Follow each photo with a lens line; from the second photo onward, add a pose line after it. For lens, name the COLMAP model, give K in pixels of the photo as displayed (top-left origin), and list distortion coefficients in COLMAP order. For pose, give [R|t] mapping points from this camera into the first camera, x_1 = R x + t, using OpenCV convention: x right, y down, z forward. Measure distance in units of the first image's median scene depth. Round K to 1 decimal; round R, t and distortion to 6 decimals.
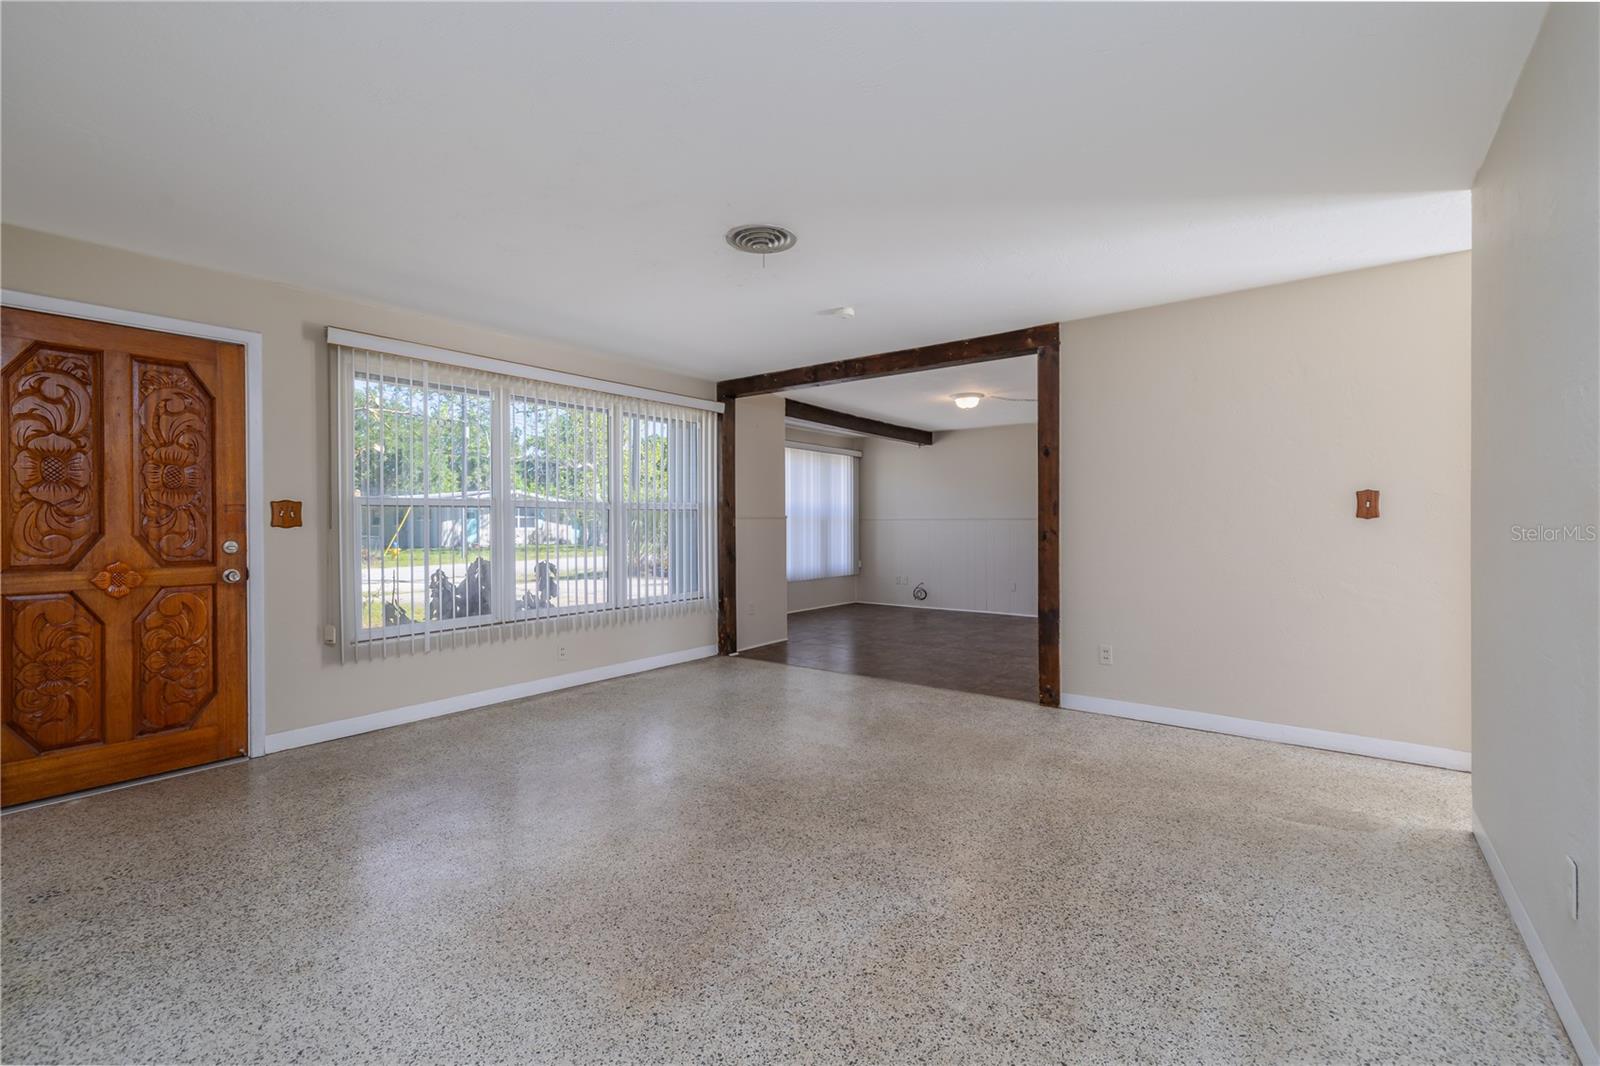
lens RADIAL K [[684.7, 0, 804.9], [0, 684.7, 522.7], [0, 0, 1]] dist [0.004189, 0.000384]
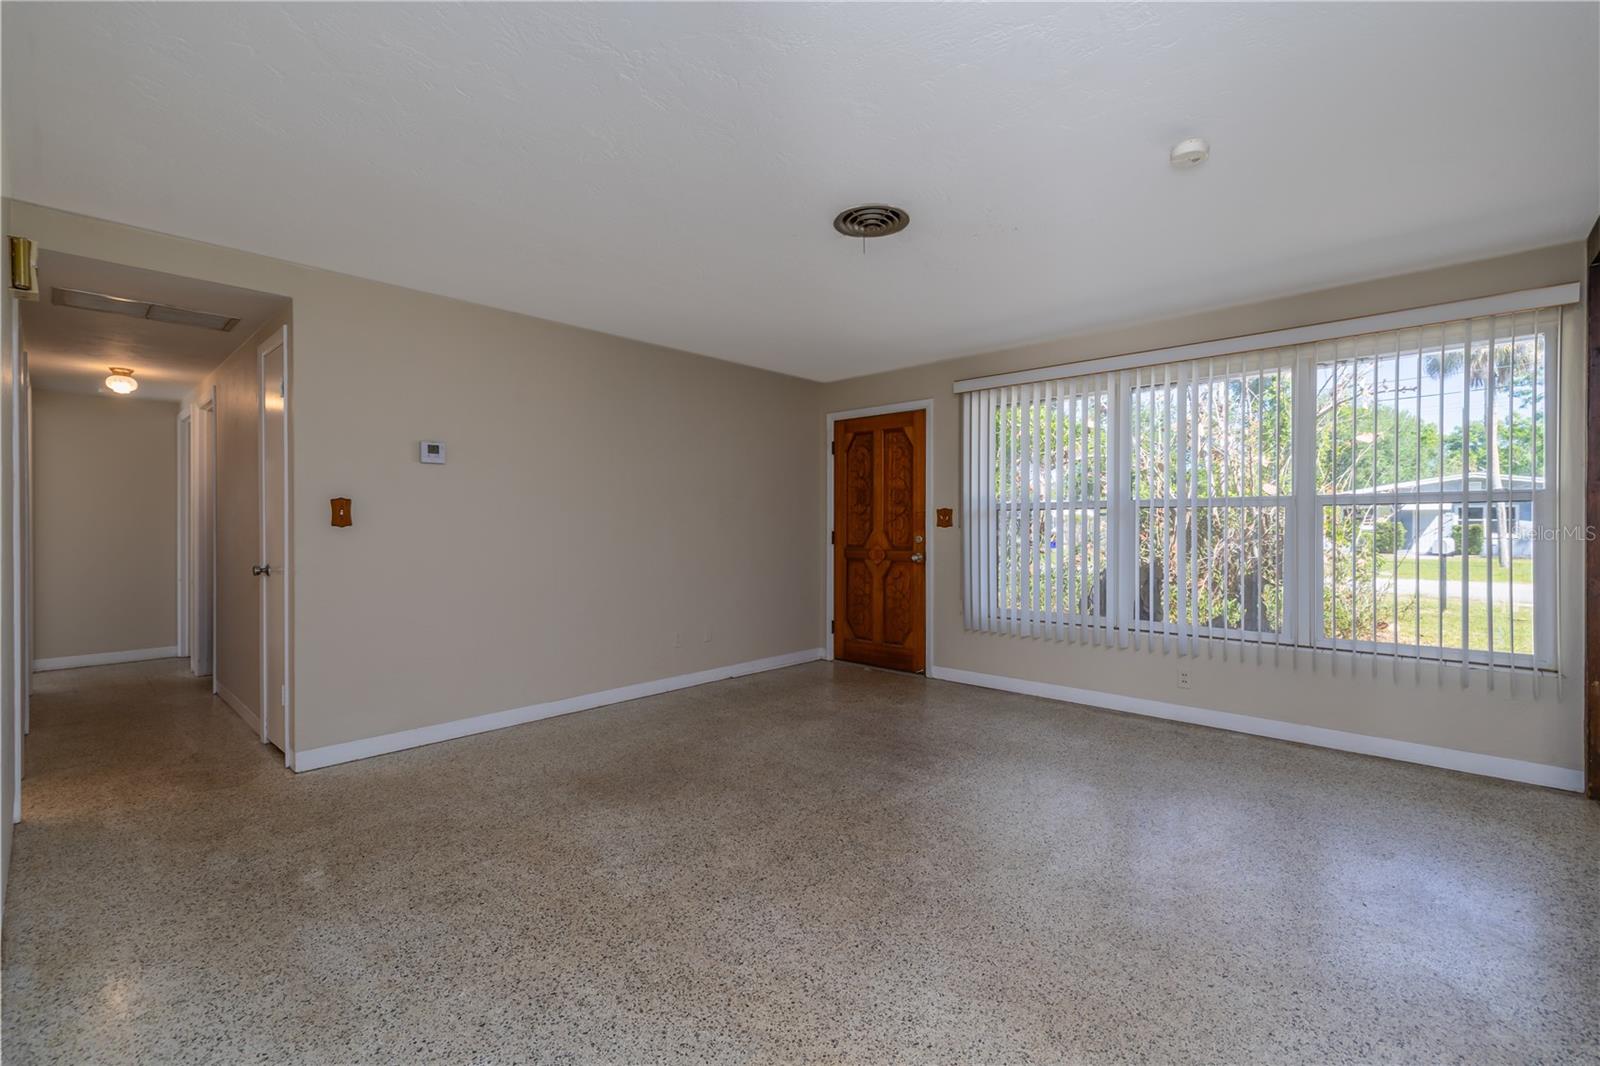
lens RADIAL K [[715.4, 0, 804.2], [0, 715.4, 528.7], [0, 0, 1]] dist [0.005039, -0.000085]
pose [[-0.104148, 0.010302, -0.994508, 0.995395], [-0.000700, 0.999945, 0.010432, -0.007105], [0.994562, 0.001782, -0.104135, 1.101031]]
